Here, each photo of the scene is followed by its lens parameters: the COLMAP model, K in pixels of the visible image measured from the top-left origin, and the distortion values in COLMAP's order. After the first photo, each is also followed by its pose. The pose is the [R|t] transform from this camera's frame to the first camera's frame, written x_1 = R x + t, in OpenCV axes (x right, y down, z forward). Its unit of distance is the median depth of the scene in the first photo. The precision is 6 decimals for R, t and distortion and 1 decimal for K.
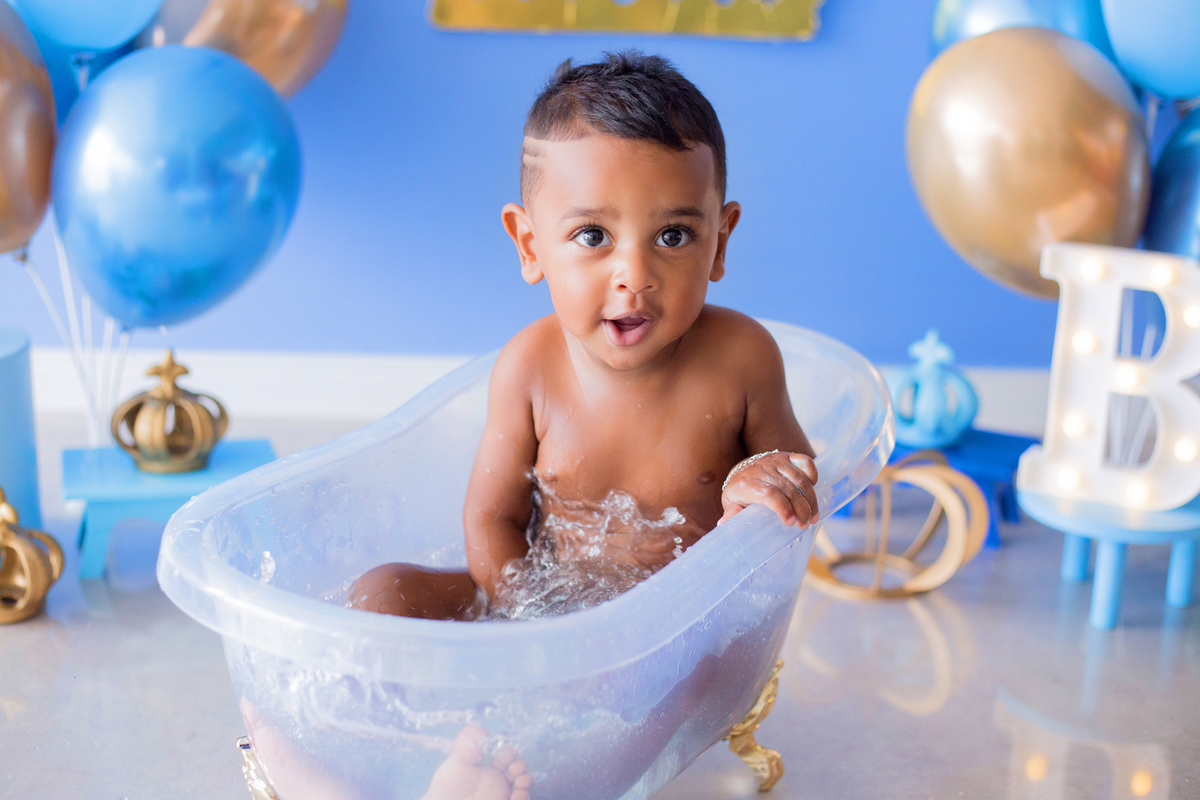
lens RADIAL K [[1801.1, 0, 599.1], [0, 1801.1, 401.9], [0, 0, 1]] dist [-0.129760, 0.000000]
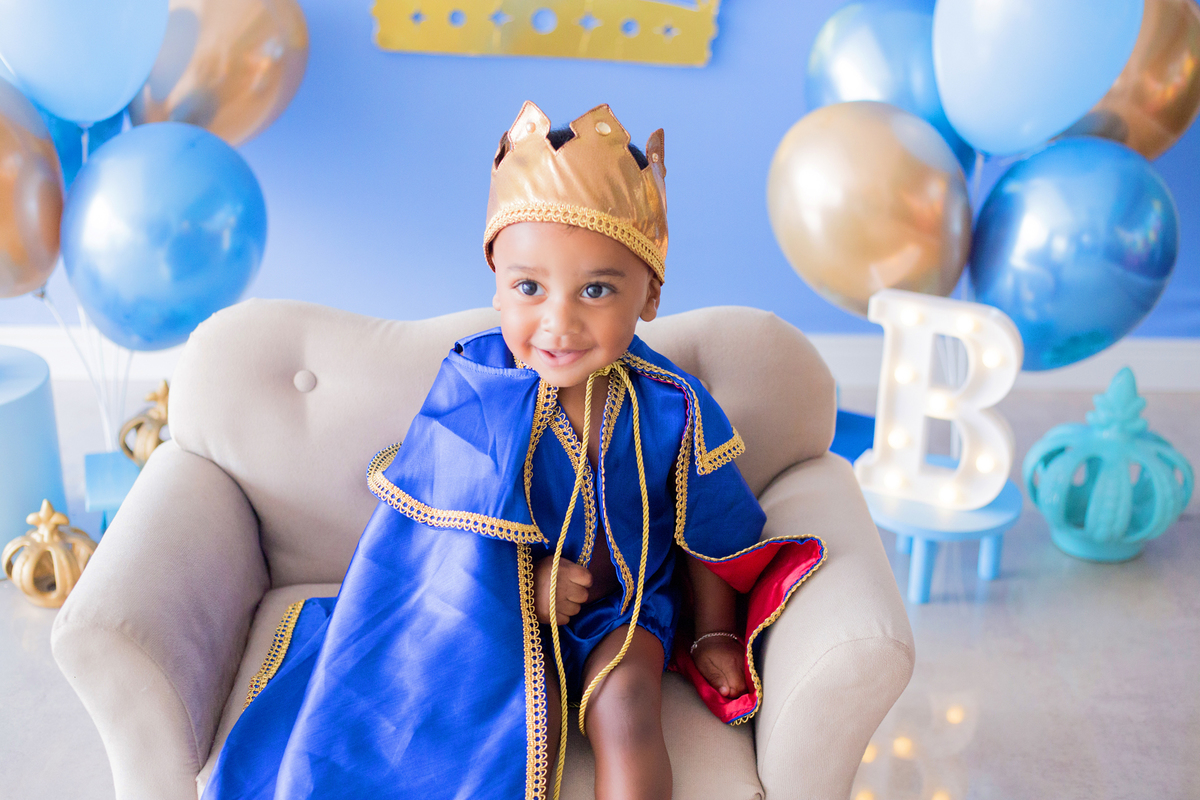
lens RADIAL K [[1801.1, 0, 591.7], [0, 1801.1, 404.2], [0, 0, 1]] dist [-0.129760, 0.000000]
pose [[0.999556, -0.007840, -0.028742, 0.090255], [0.011461, 0.991699, 0.128071, -0.165732], [0.027499, -0.128343, 0.991348, -0.214961]]
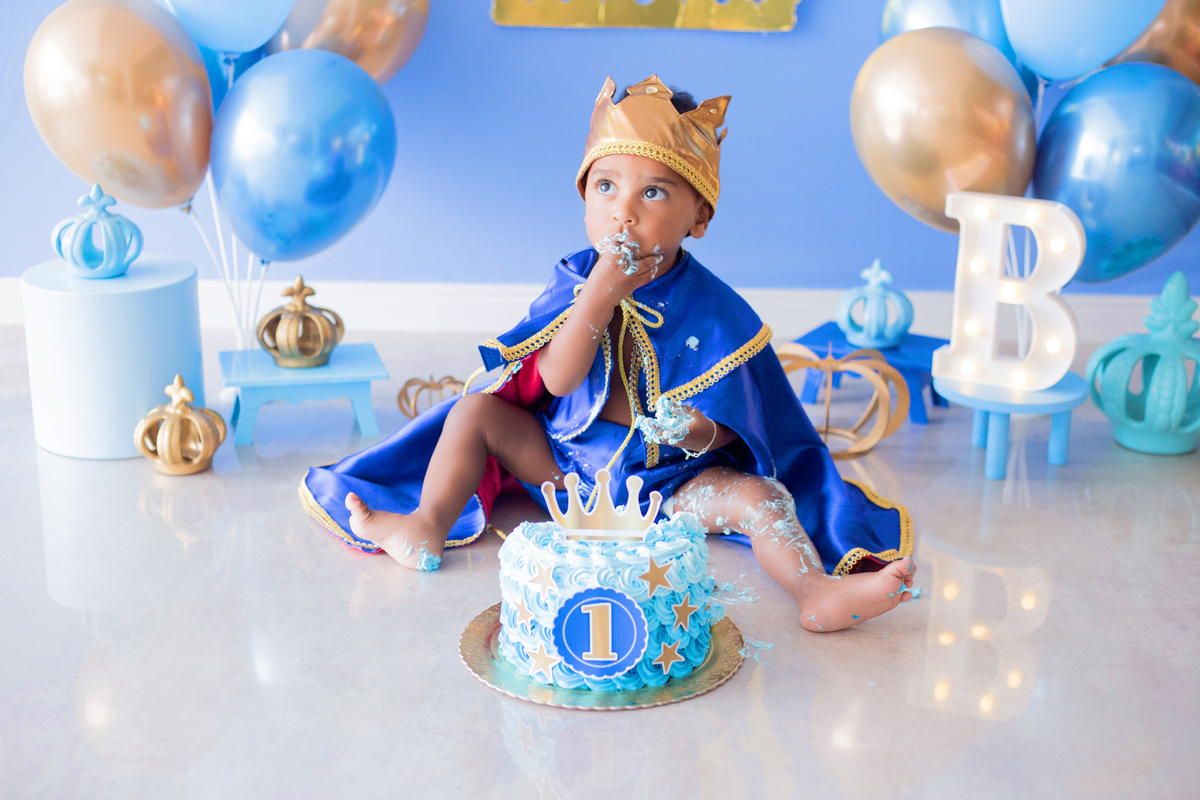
lens RADIAL K [[1801.1, 0, 590.7], [0, 1801.1, 384.3], [0, 0, 1]] dist [-0.129760, 0.000000]
pose [[0.998911, -0.003596, -0.046524, 0.041997], [0.004598, 0.999759, 0.021443, 0.024405], [0.046436, -0.021634, 0.998687, -0.345722]]
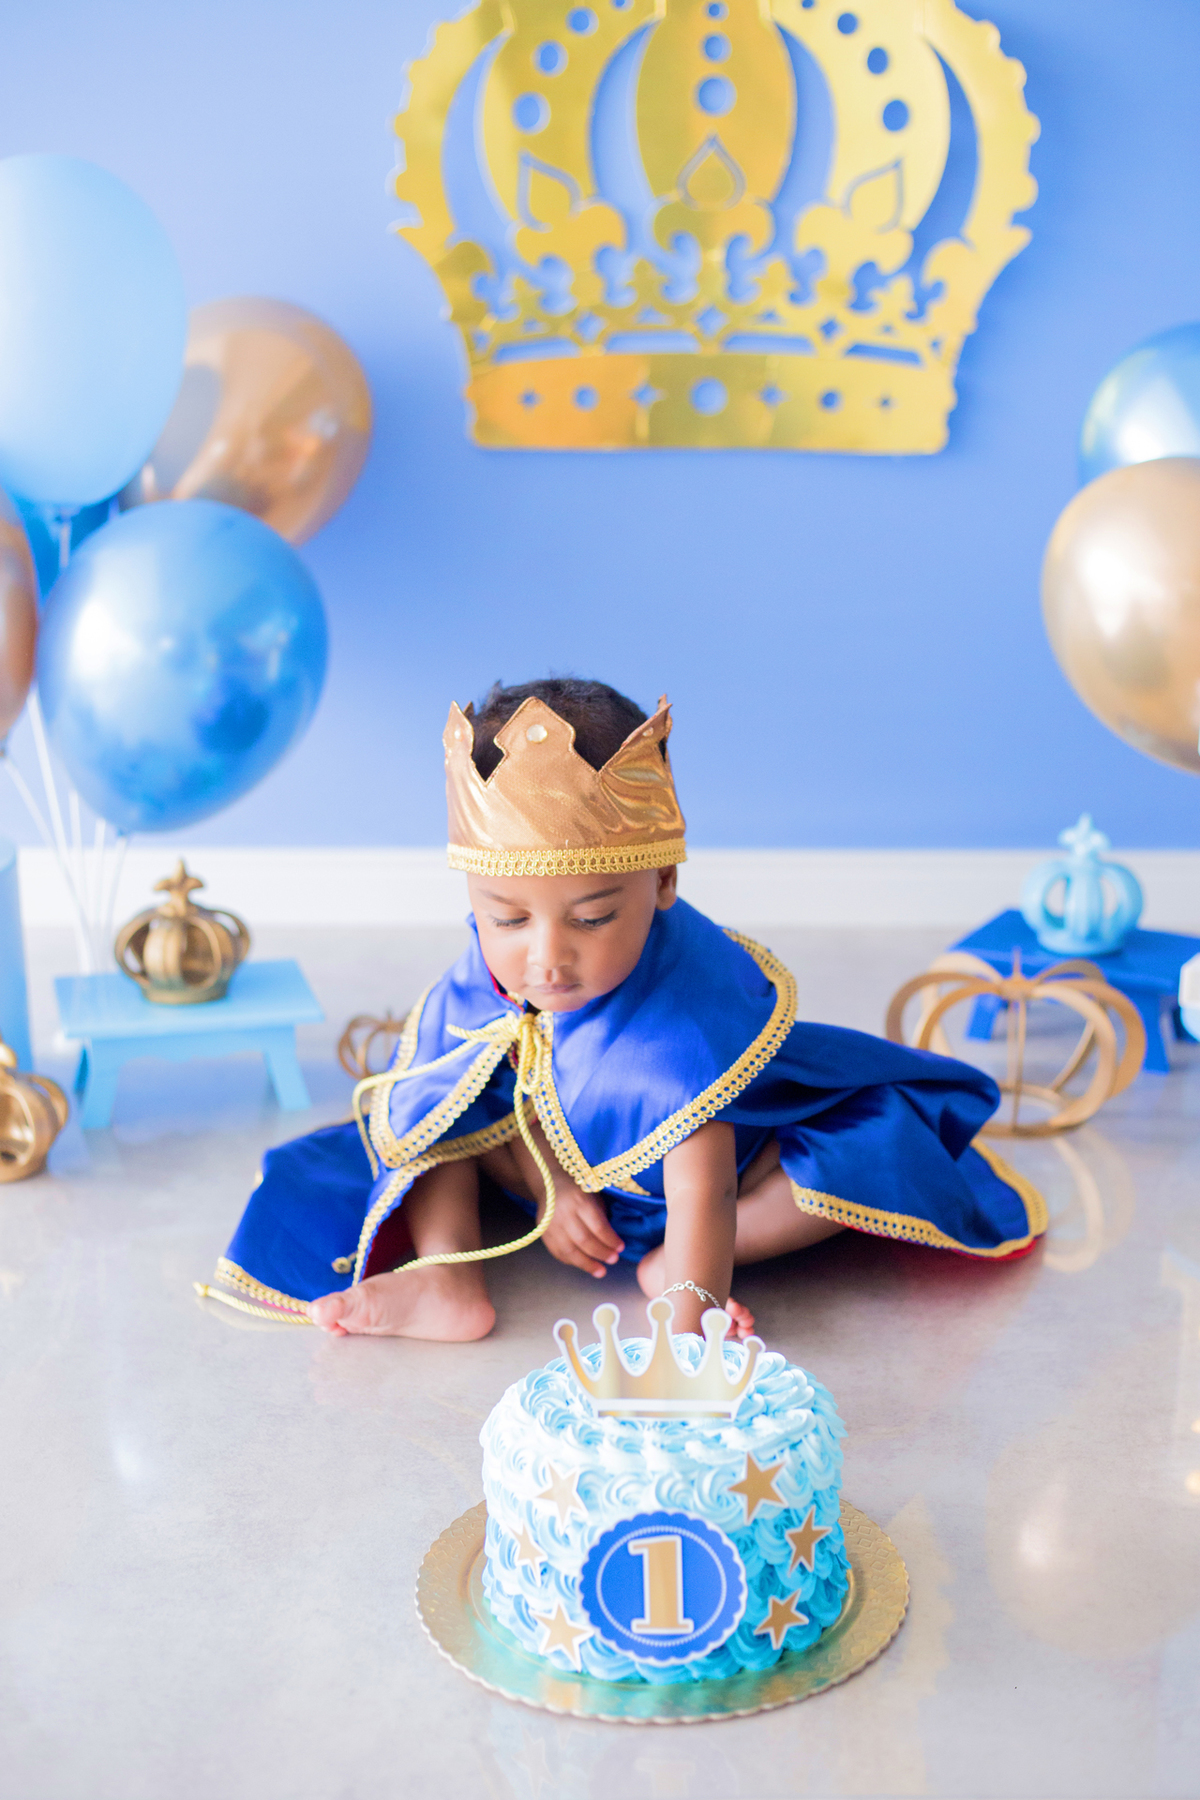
lens RADIAL K [[2701.6, 0, 597.4], [0, 2701.6, 904.8], [0, 0, 1]] dist [-0.129760, 0.000000]
pose [[0.998861, -0.019507, -0.043538, 0.014875], [0.020232, 0.999663, 0.016261, -0.024794], [0.043206, -0.017123, 0.998919, -0.280808]]
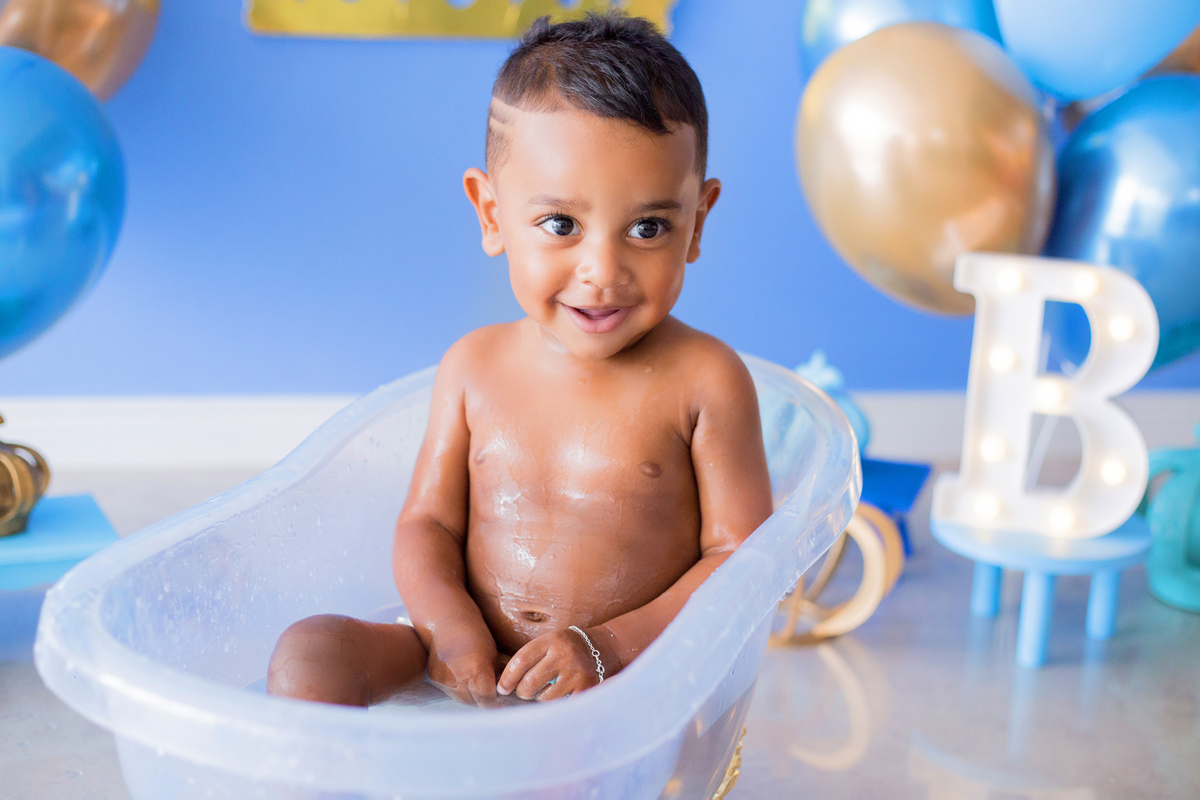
lens RADIAL K [[1801.1, 0, 590.1], [0, 1801.1, 399.4], [0, 0, 1]] dist [-0.129760, 0.000000]
pose [[0.988389, -0.027265, 0.149479, -0.077146], [0.031188, 0.999226, -0.023967, 0.002999], [-0.148710, 0.028351, 0.988474, 0.108386]]
